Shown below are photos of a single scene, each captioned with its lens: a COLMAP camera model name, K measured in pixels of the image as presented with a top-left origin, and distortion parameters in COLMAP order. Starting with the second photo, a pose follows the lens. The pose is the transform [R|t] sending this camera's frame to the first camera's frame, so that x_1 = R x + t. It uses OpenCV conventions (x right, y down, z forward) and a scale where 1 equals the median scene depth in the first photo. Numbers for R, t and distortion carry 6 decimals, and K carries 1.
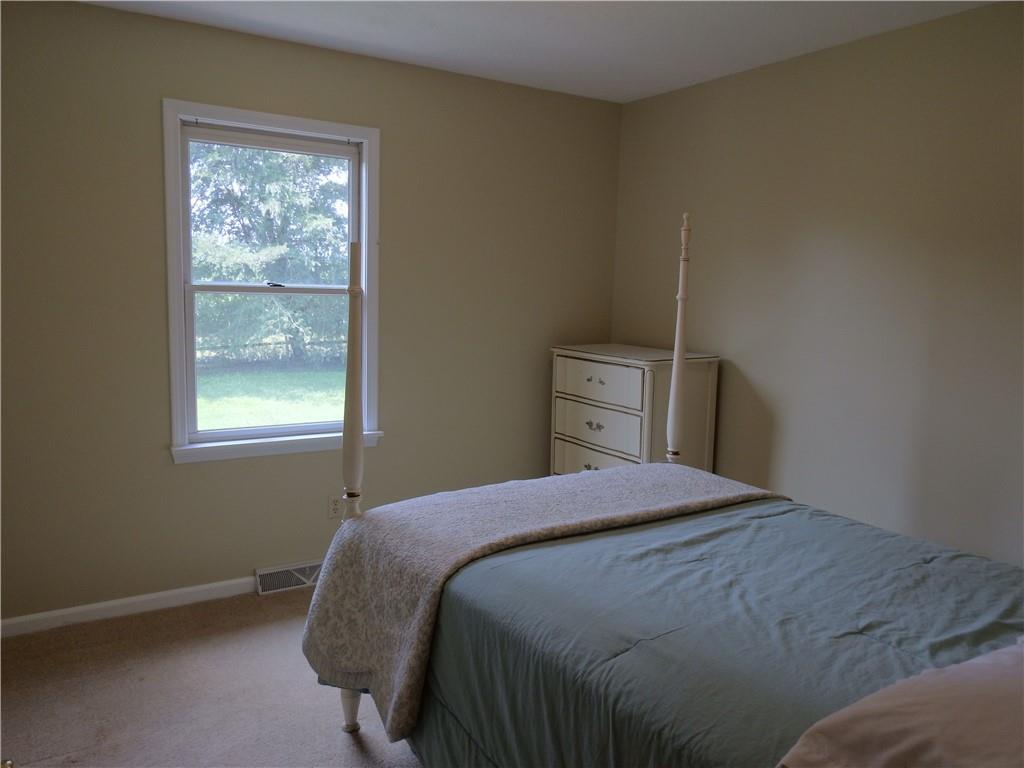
lens RADIAL K [[765.0, 0, 512.7], [0, 765.0, 381.0], [0, 0, 1]] dist [-0.001763, 0.000047]
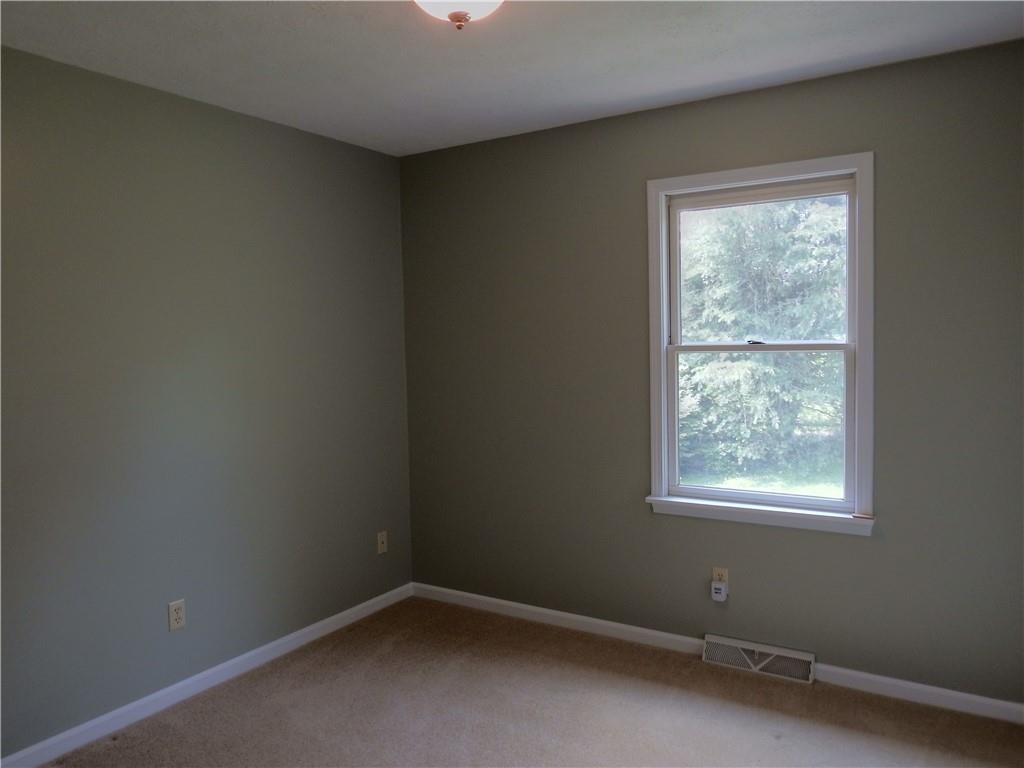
lens RADIAL K [[765.0, 0, 512.7], [0, 765.0, 381.0], [0, 0, 1]] dist [-0.001763, 0.000047]
pose [[0.449356, 0.012050, -0.893271, 0.411211], [-0.072418, 0.997110, -0.022979, -0.034105], [0.890413, 0.075015, 0.448930, 0.308279]]
